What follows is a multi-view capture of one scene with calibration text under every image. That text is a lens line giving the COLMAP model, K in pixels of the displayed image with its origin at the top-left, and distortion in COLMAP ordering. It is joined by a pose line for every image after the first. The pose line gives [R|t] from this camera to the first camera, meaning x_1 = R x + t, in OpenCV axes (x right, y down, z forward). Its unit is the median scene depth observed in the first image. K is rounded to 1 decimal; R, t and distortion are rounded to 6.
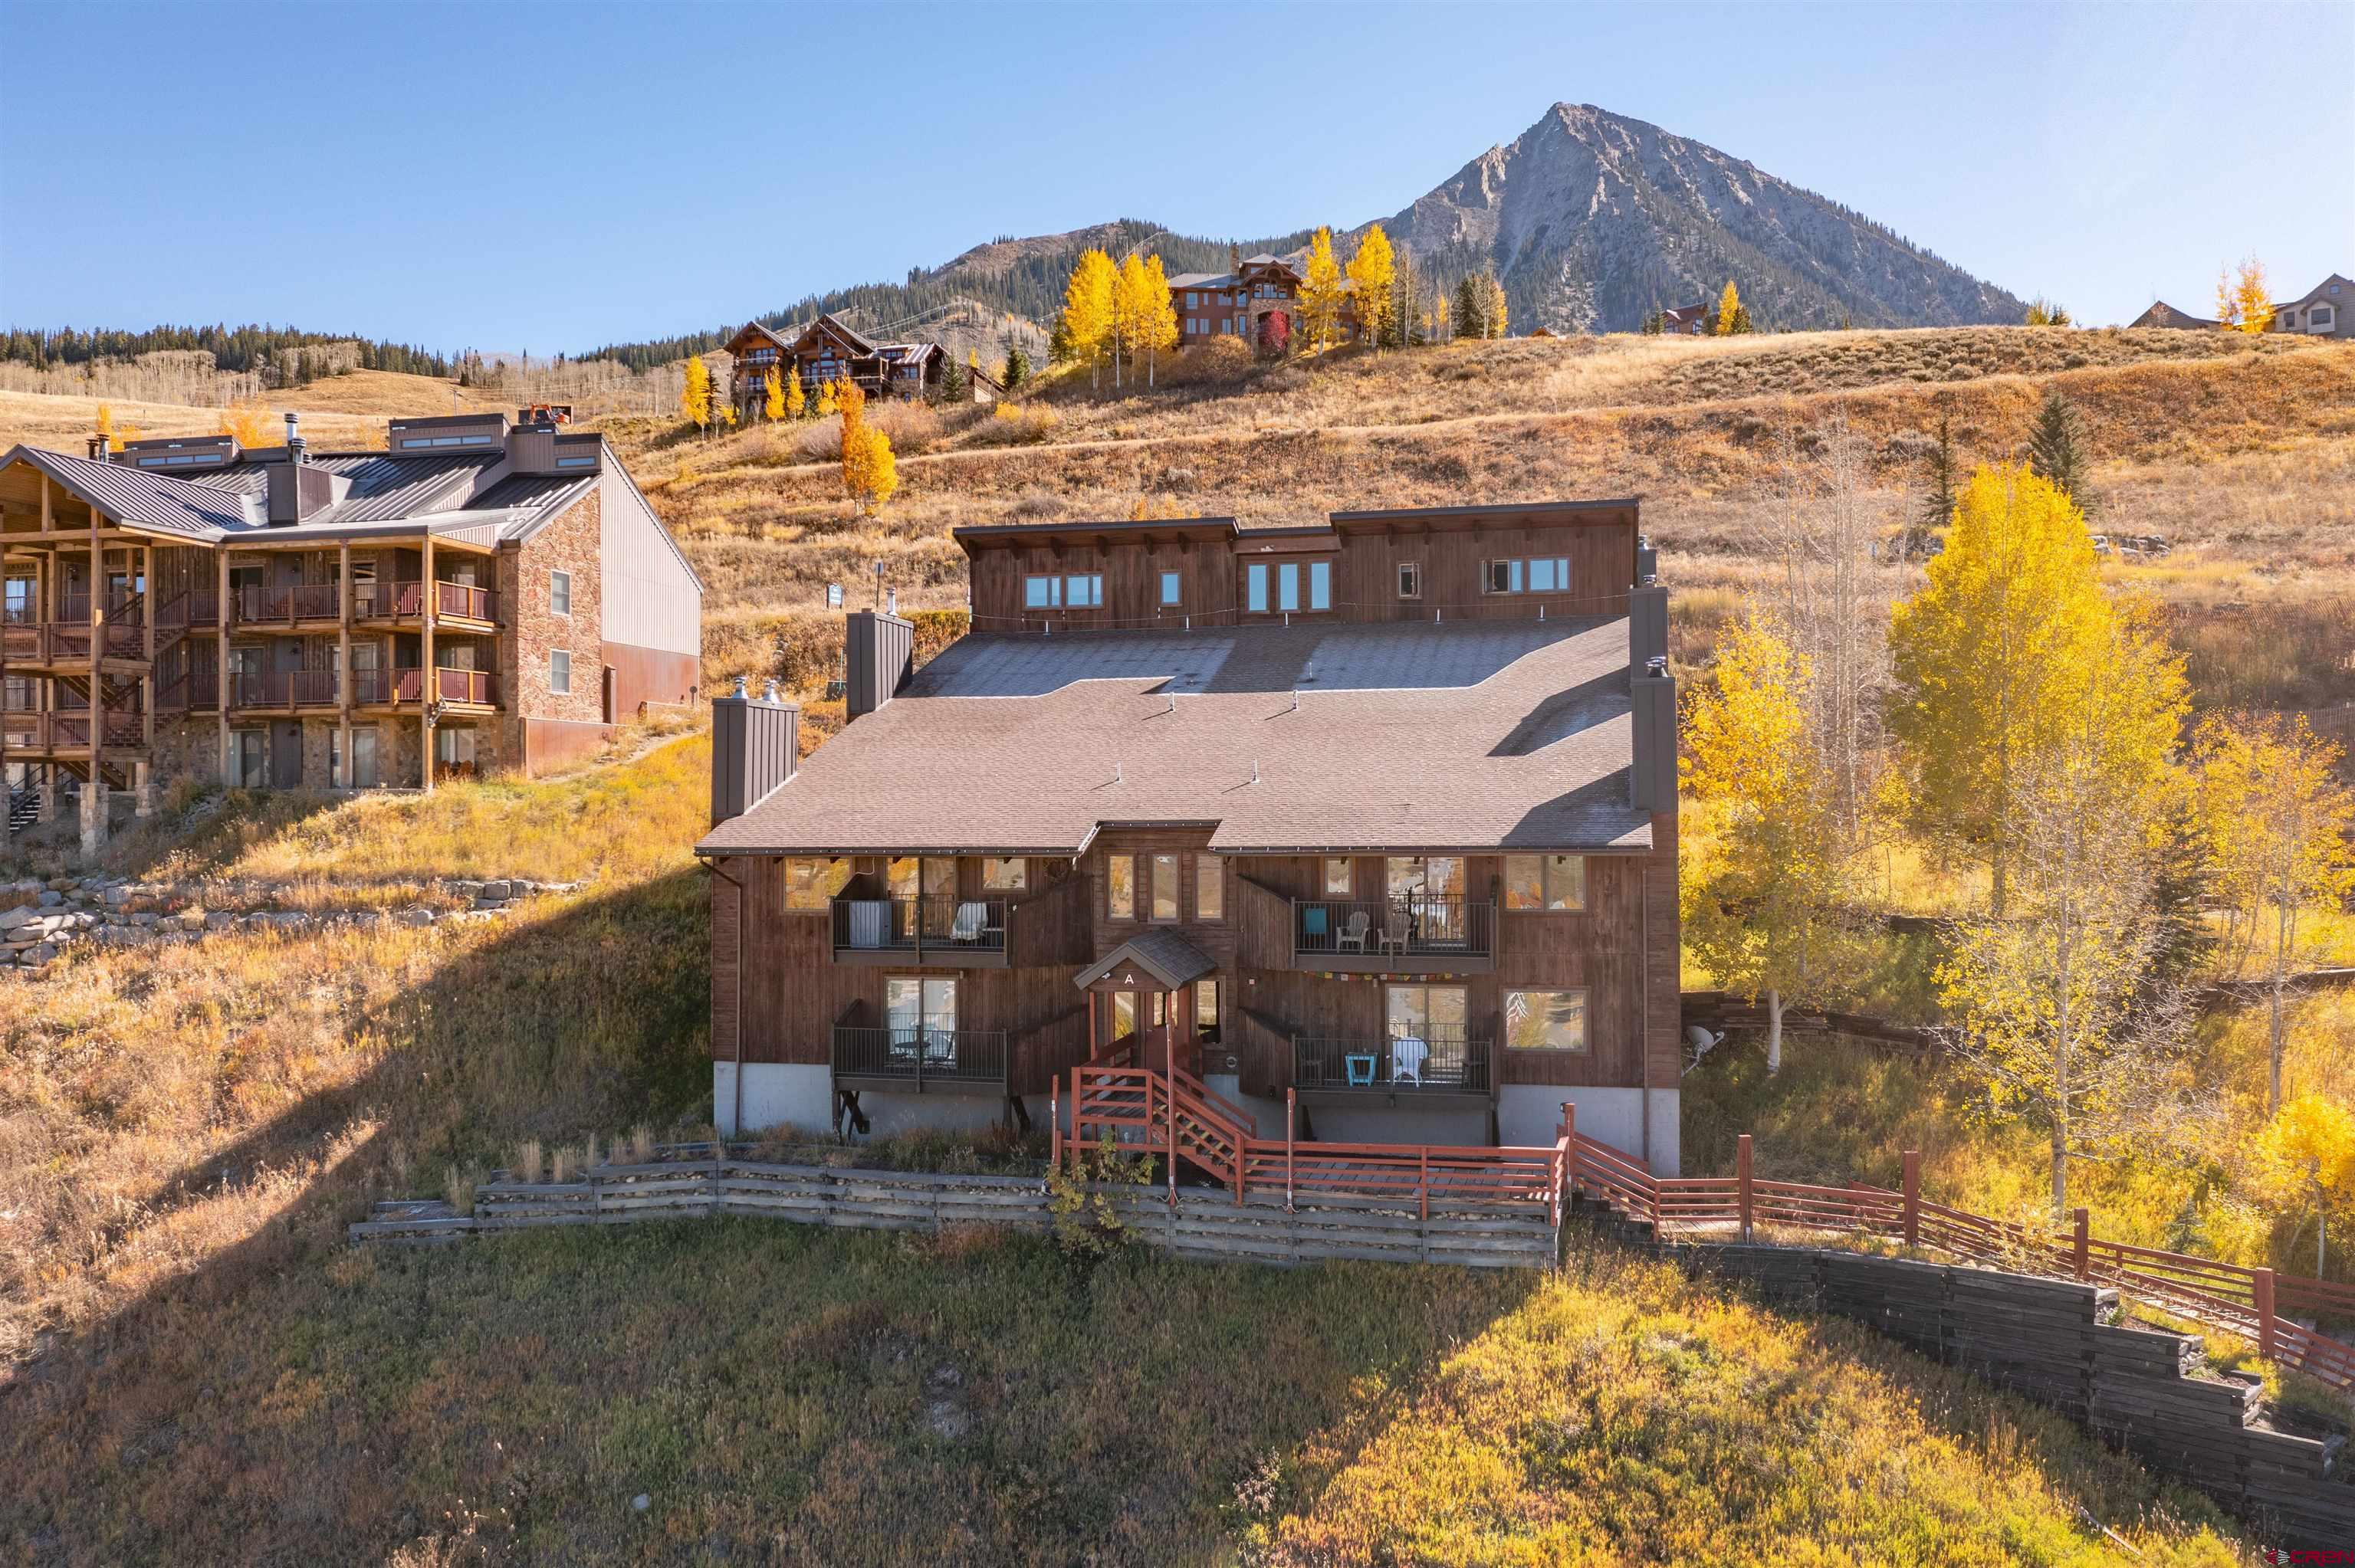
lens RADIAL K [[1862.7, 0, 1169.0], [0, 1862.7, 784.2], [0, 0, 1]] dist [-0.007244, 0.006552]
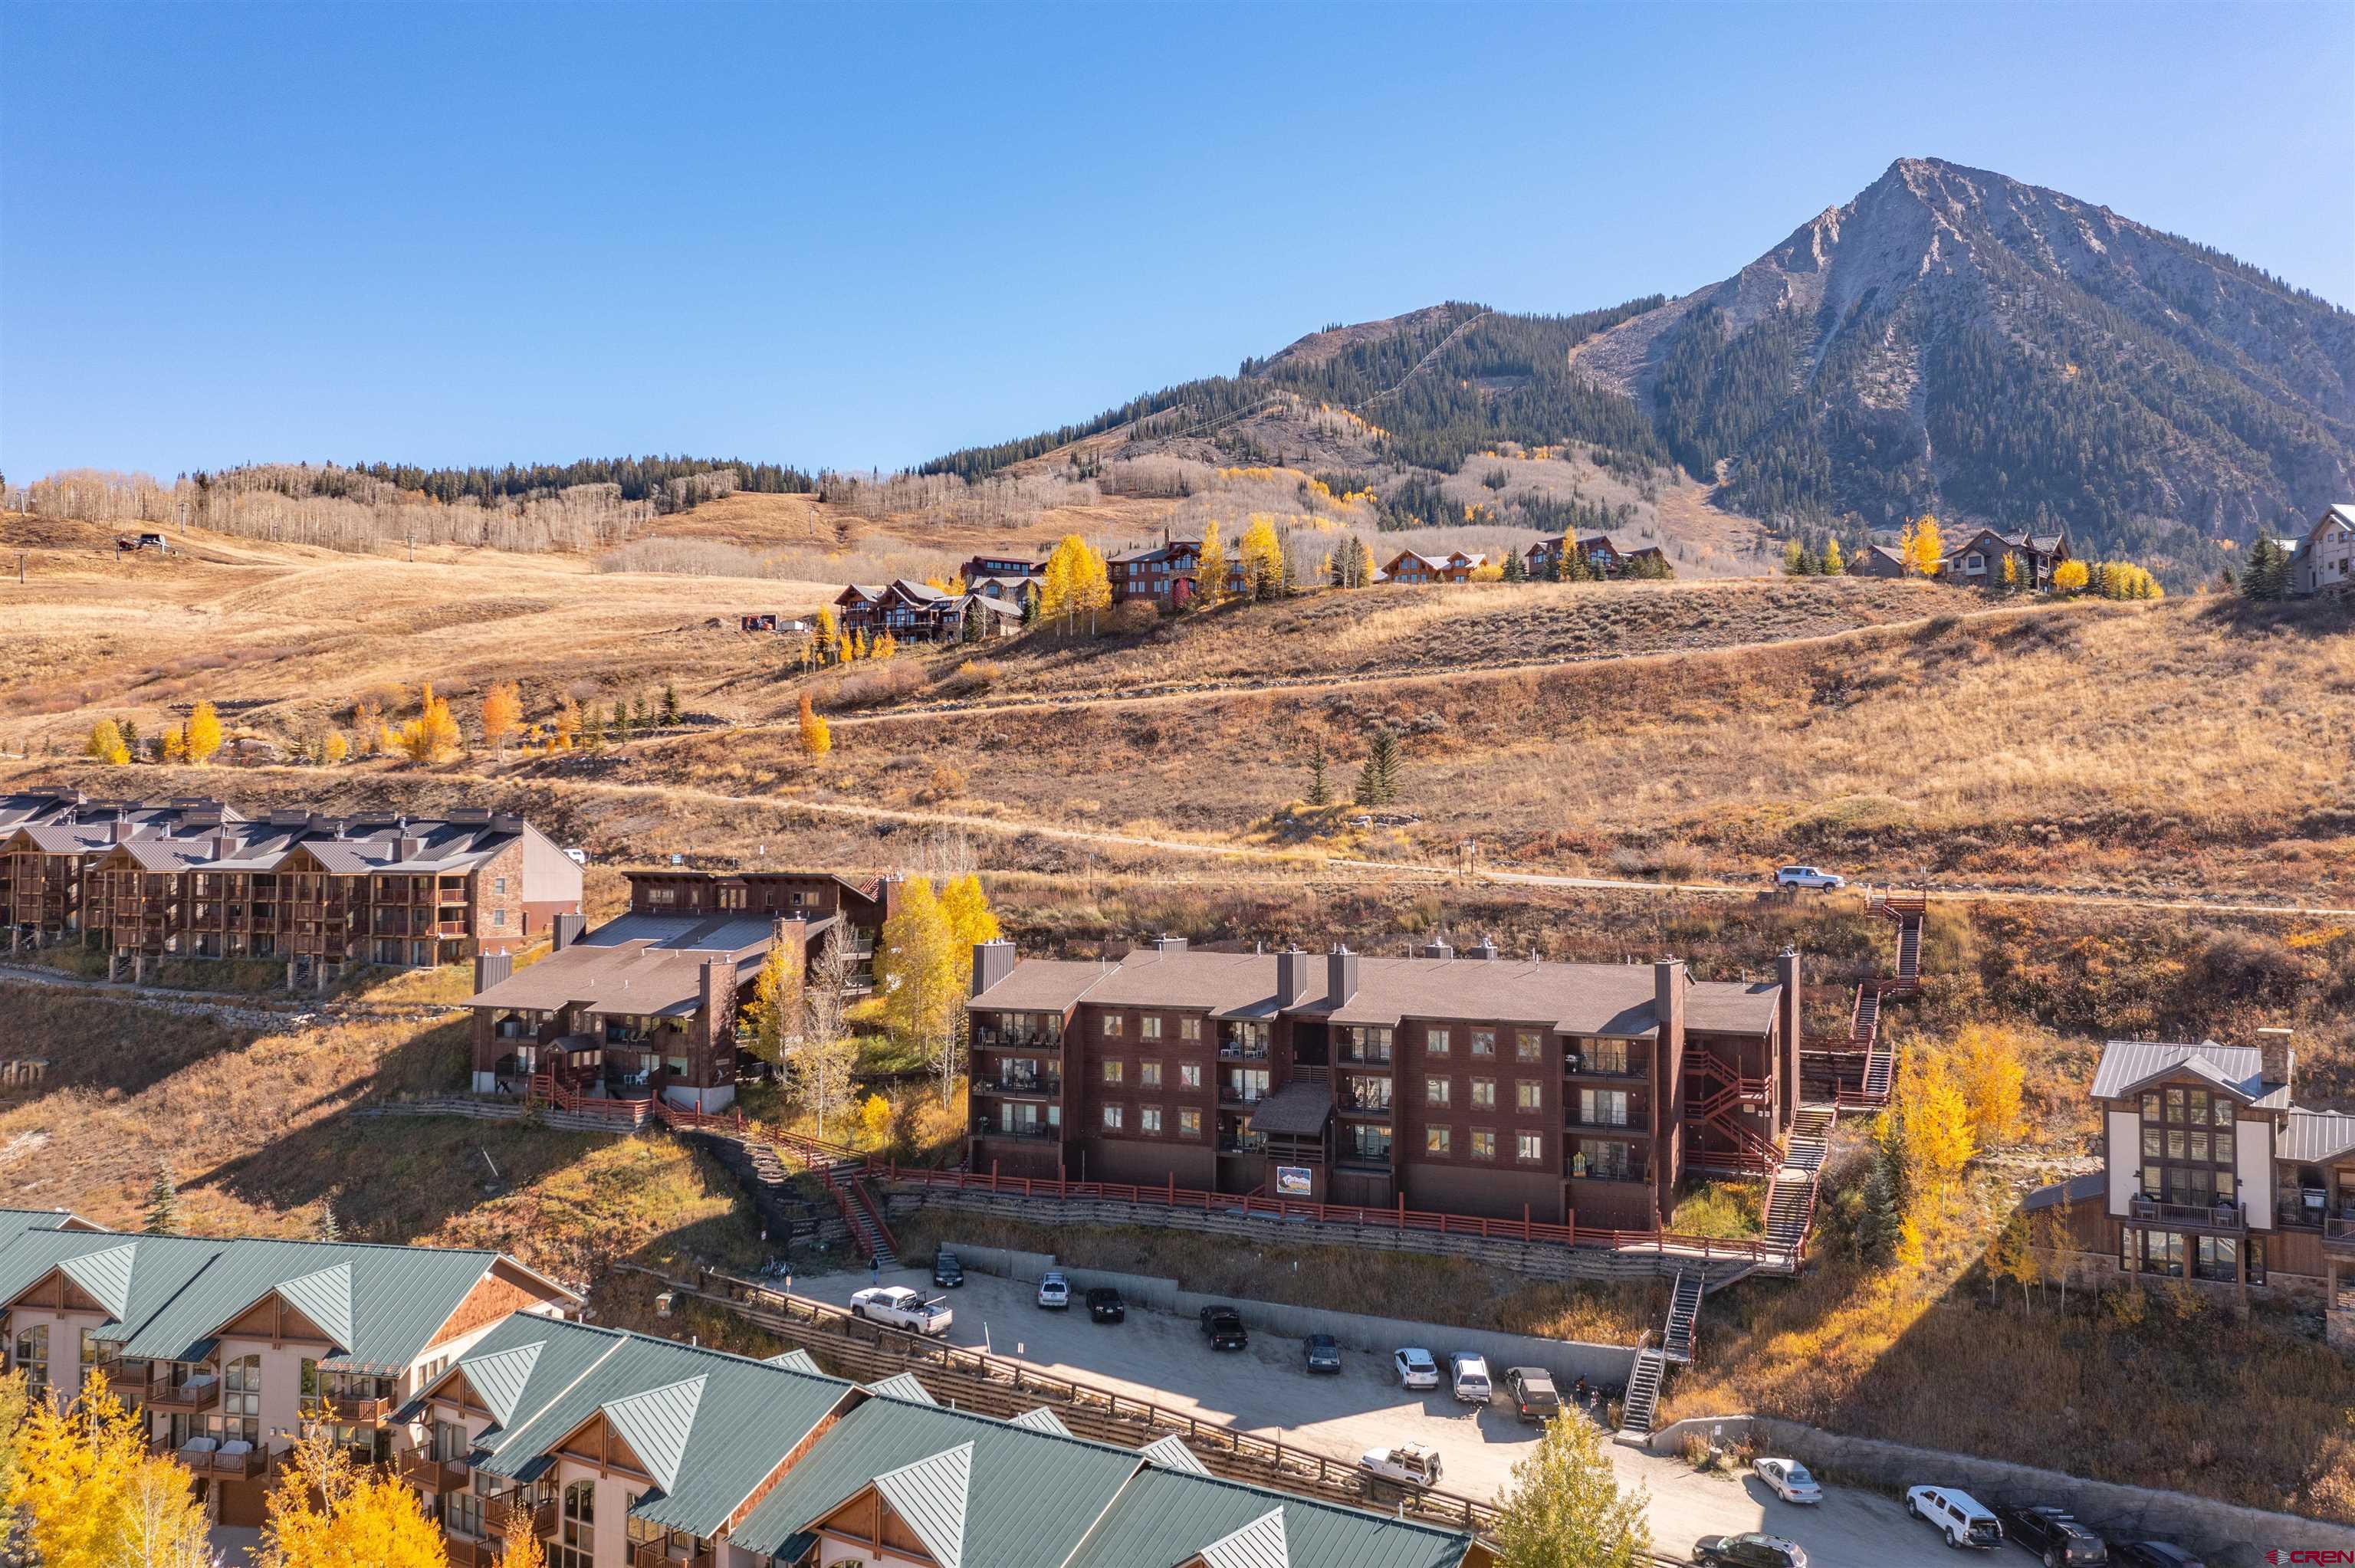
lens RADIAL K [[1862.7, 0, 1169.0], [0, 1862.7, 784.2], [0, 0, 1]] dist [-0.007244, 0.006552]
pose [[0.978812, 0.003113, -0.204736, 1.335857], [-0.008432, 0.999649, -0.025115, -0.230103], [0.204586, 0.026309, 0.978495, -1.595115]]
